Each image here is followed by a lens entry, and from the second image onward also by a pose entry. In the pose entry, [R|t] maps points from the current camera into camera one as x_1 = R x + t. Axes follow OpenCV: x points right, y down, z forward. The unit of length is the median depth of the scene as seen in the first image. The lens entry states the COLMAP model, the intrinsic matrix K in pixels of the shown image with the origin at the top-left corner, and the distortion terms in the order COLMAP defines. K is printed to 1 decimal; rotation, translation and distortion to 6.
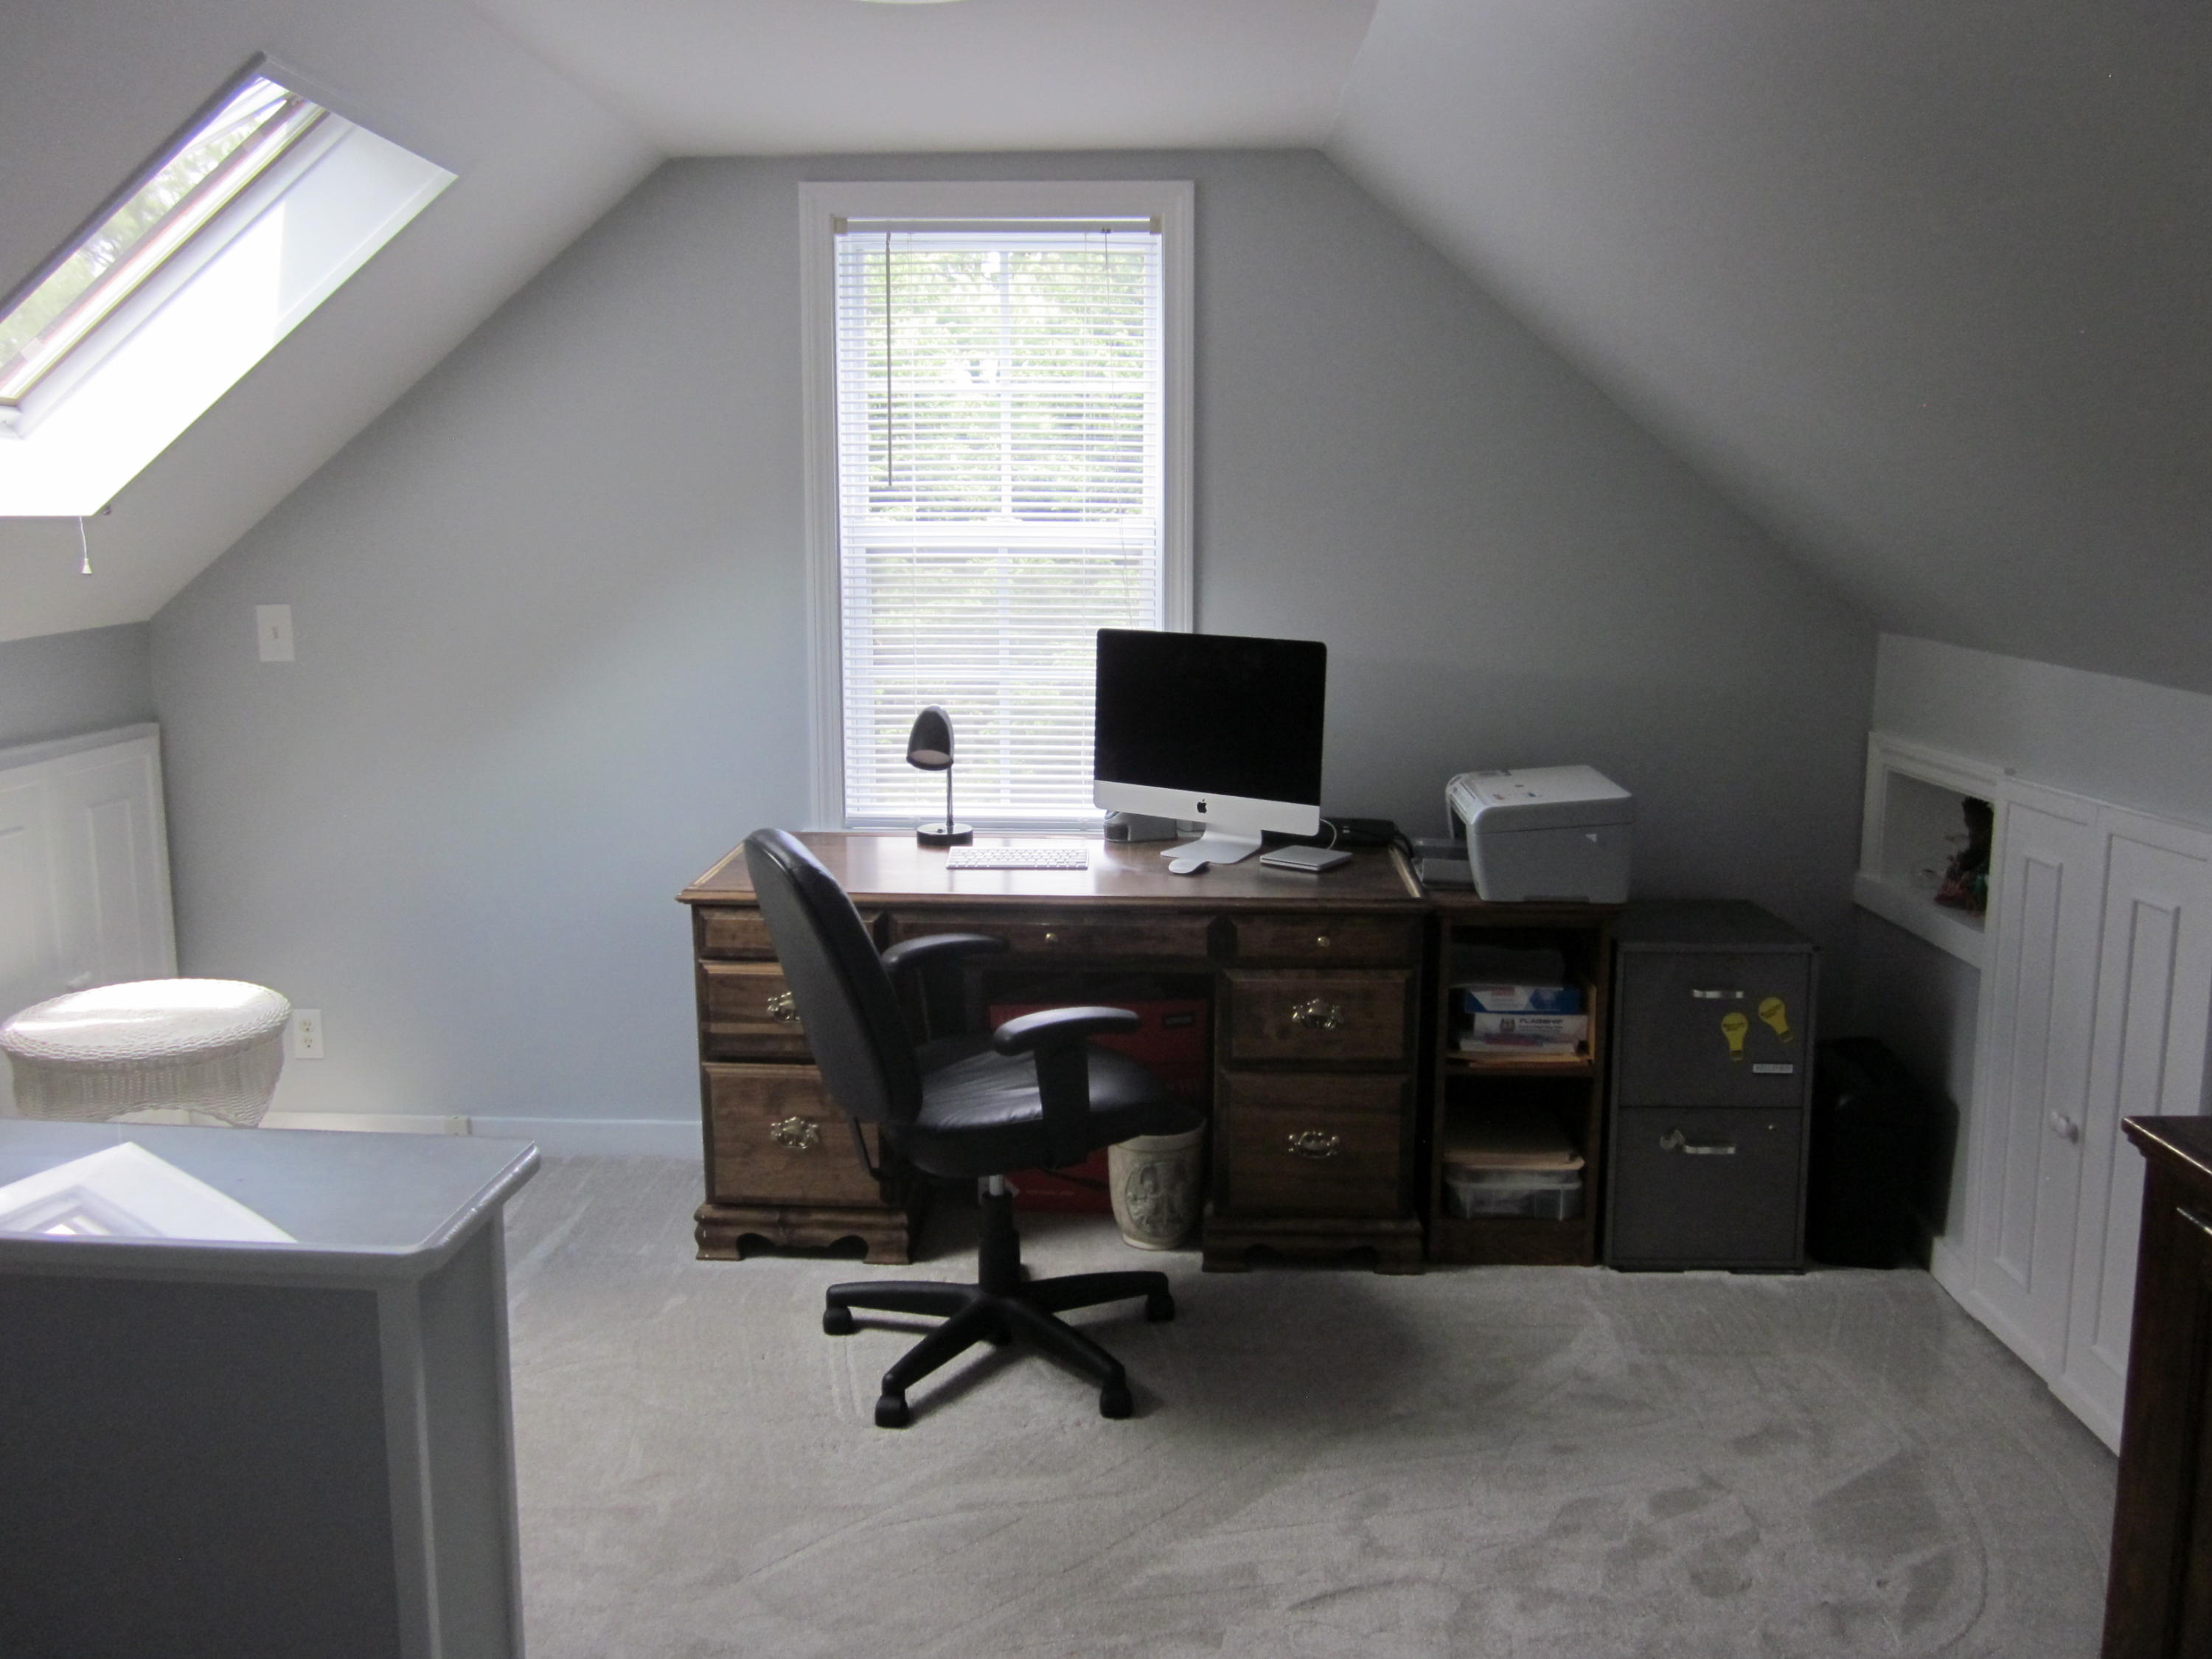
lens RADIAL K [[1846.1, 0, 1111.3], [0, 1846.1, 826.8], [0, 0, 1]] dist [-0.049663, 0.016445]
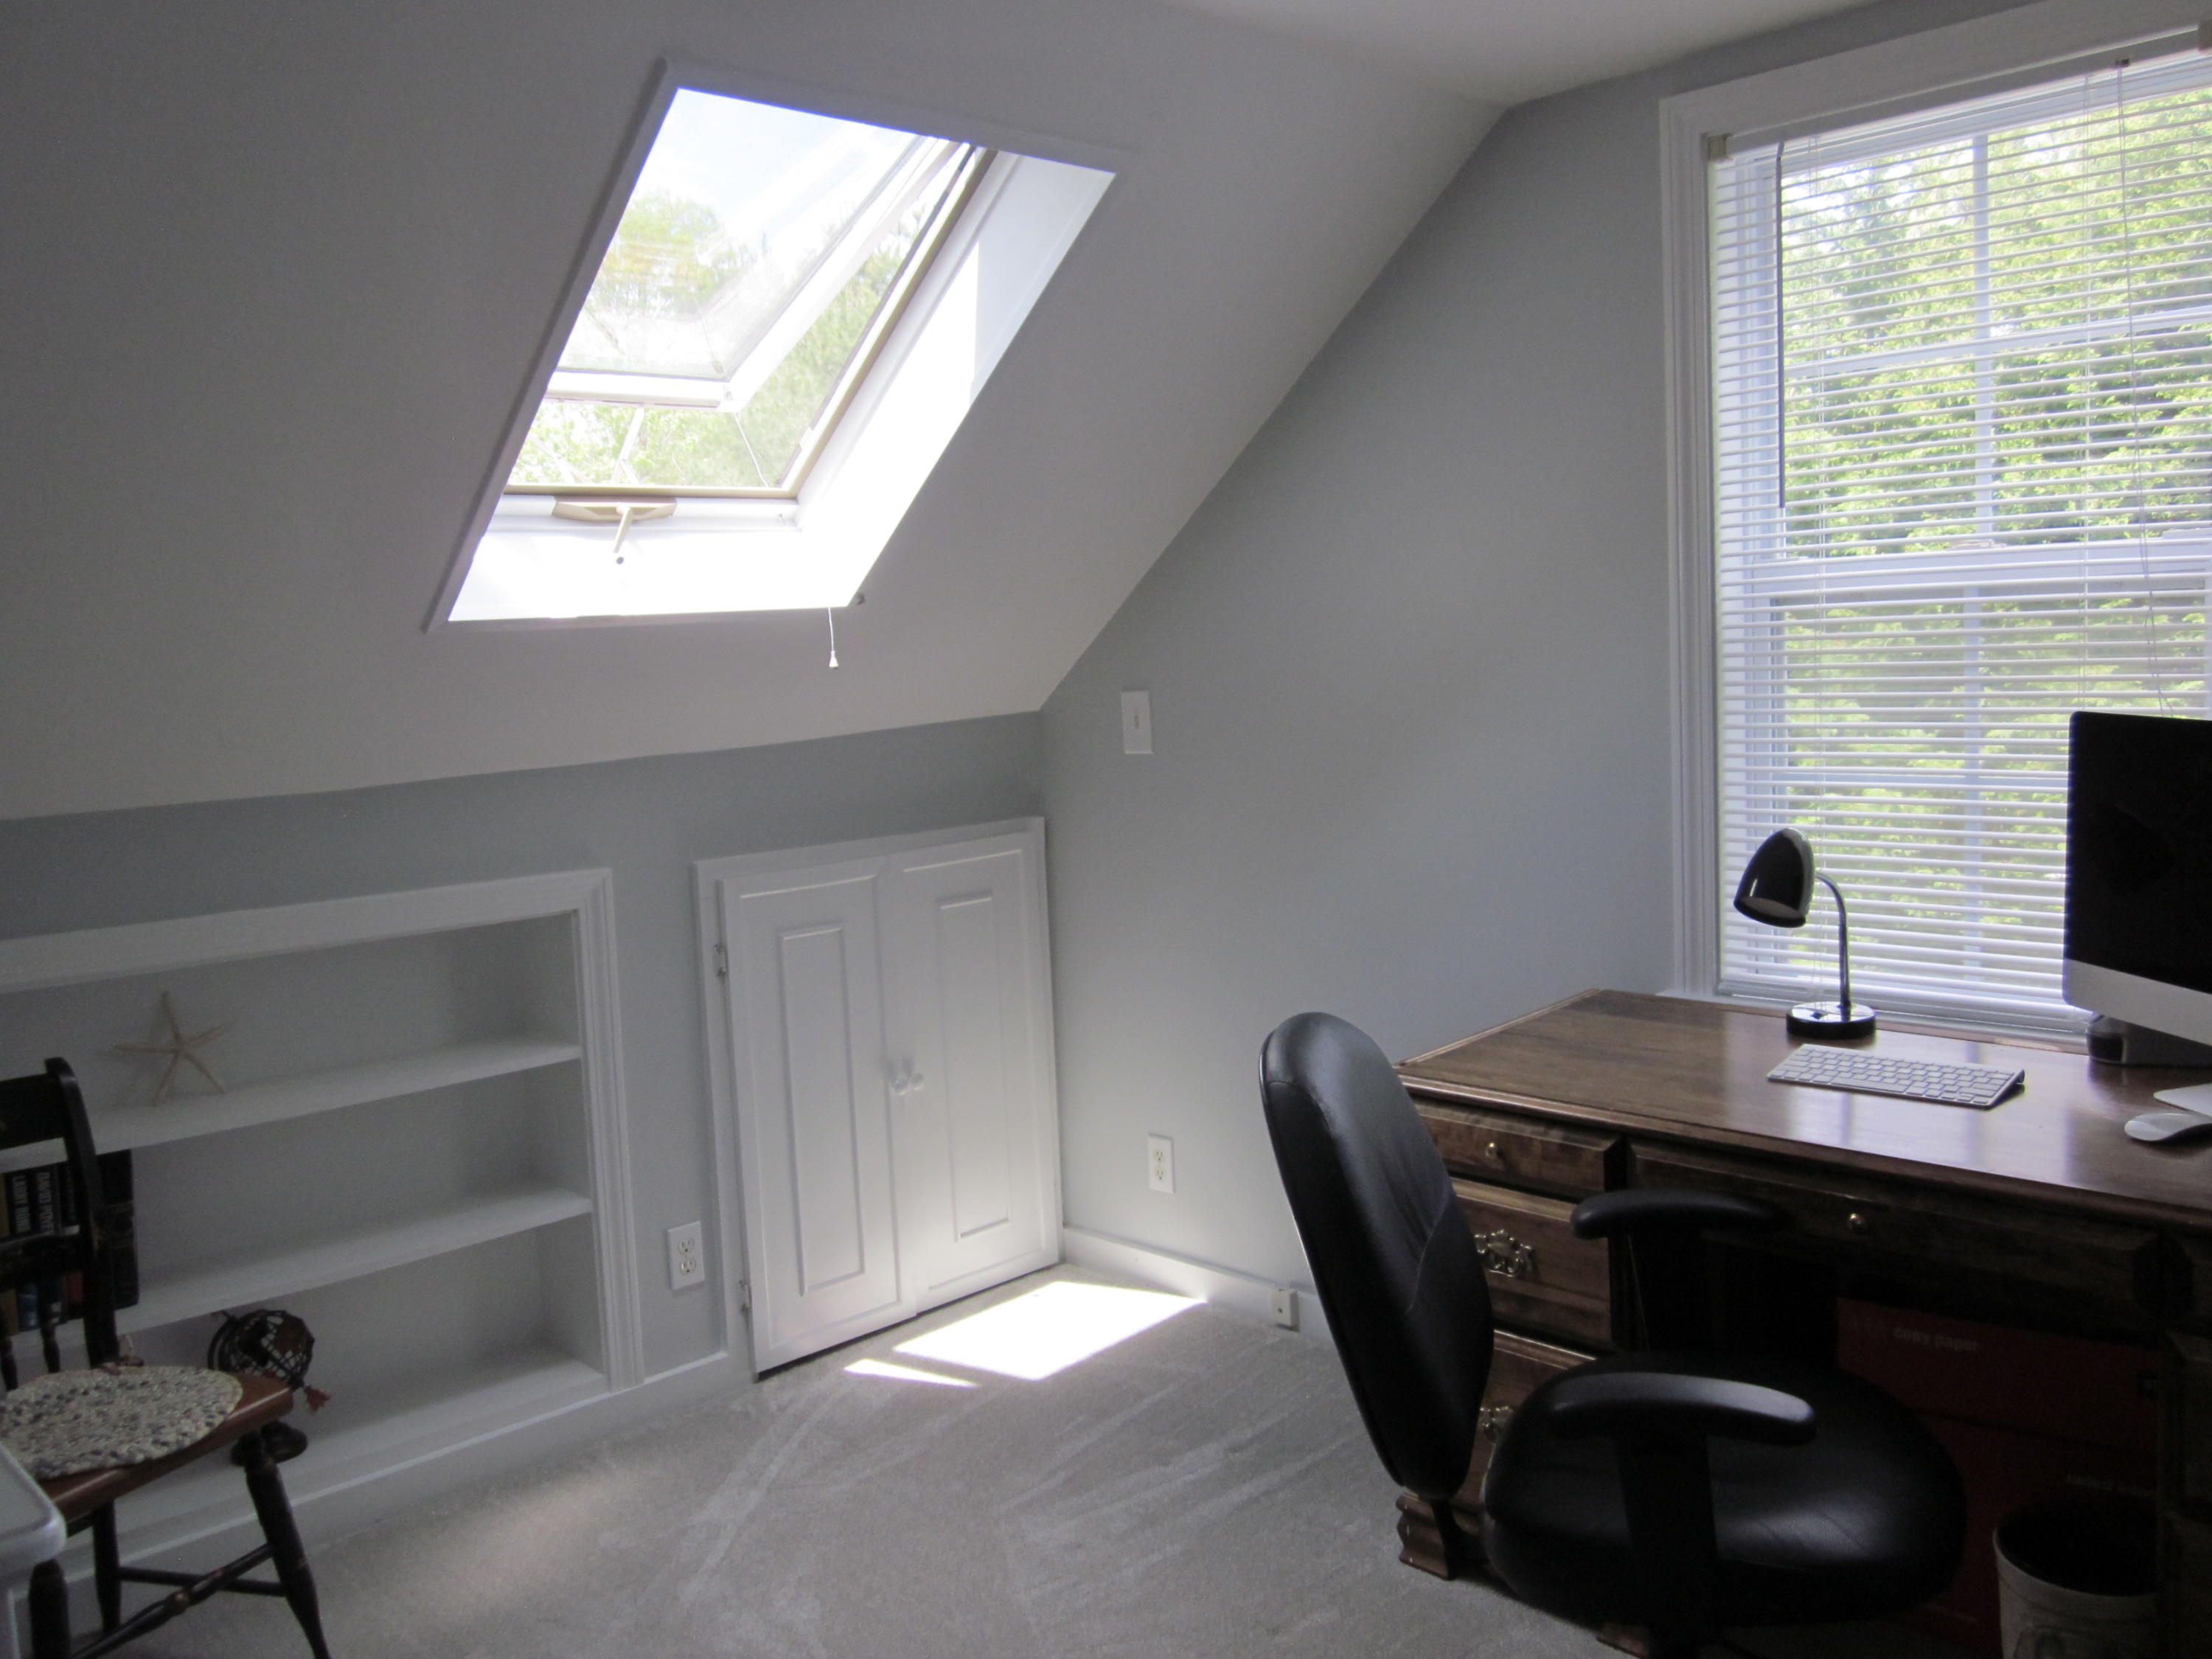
lens RADIAL K [[1846.1, 0, 1107.2], [0, 1846.1, 828.5], [0, 0, 1]] dist [-0.049663, 0.016445]
pose [[0.710258, 0.033361, -0.703150, 0.191076], [-0.058607, 0.998211, -0.011839, -0.043233], [0.701497, 0.049618, 0.710943, 0.350296]]
